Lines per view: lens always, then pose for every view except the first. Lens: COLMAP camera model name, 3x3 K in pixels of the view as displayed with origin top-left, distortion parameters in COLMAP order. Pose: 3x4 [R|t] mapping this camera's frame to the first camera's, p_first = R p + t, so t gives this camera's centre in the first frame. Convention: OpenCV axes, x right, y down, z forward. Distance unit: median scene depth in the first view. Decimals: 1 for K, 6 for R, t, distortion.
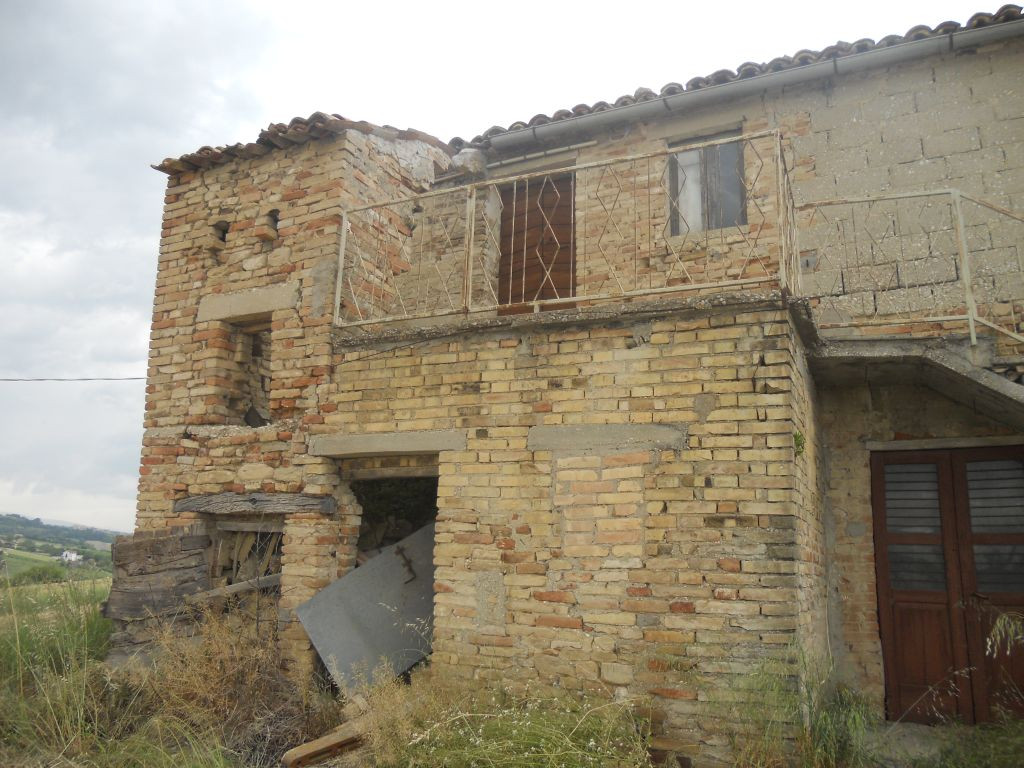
lens RADIAL K [[800.3, 0, 512.0], [0, 800.3, 384.0], [0, 0, 1]] dist [-0.058031, 0.001847]
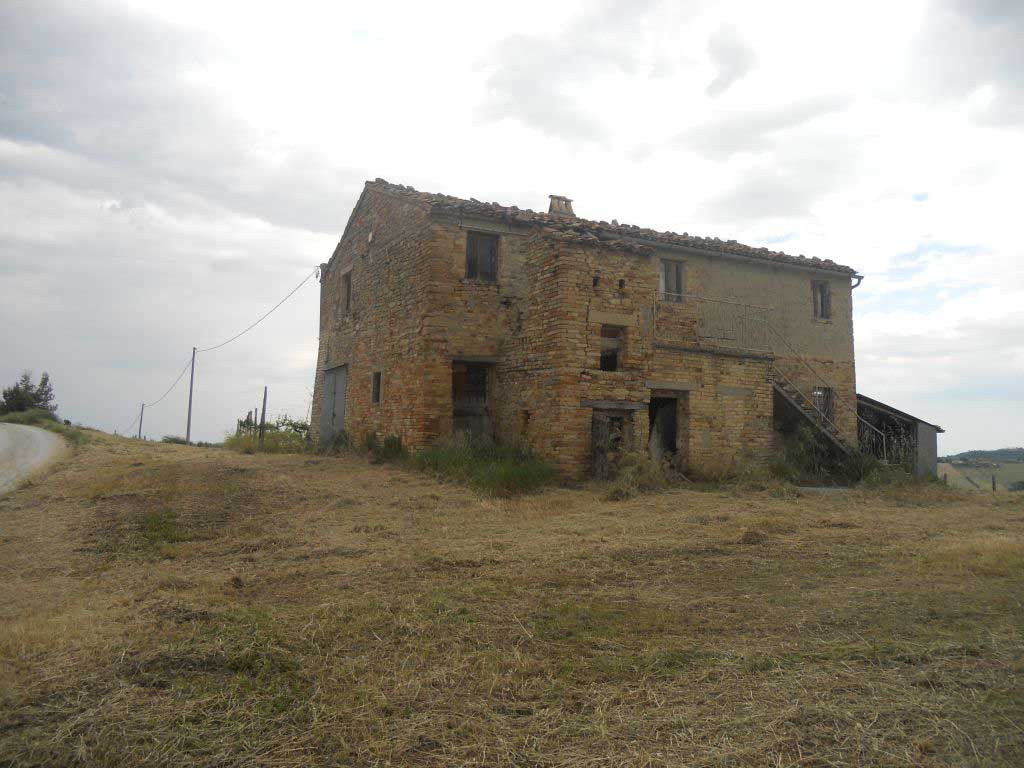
lens RADIAL K [[800.3, 0, 512.0], [0, 800.3, 384.0], [0, 0, 1]] dist [-0.058031, 0.001847]
pose [[0.589805, 0.056419, 0.805573, -2.581720], [-0.162012, 0.985542, 0.049595, 0.018969], [-0.791127, -0.159764, 0.590418, -0.186643]]
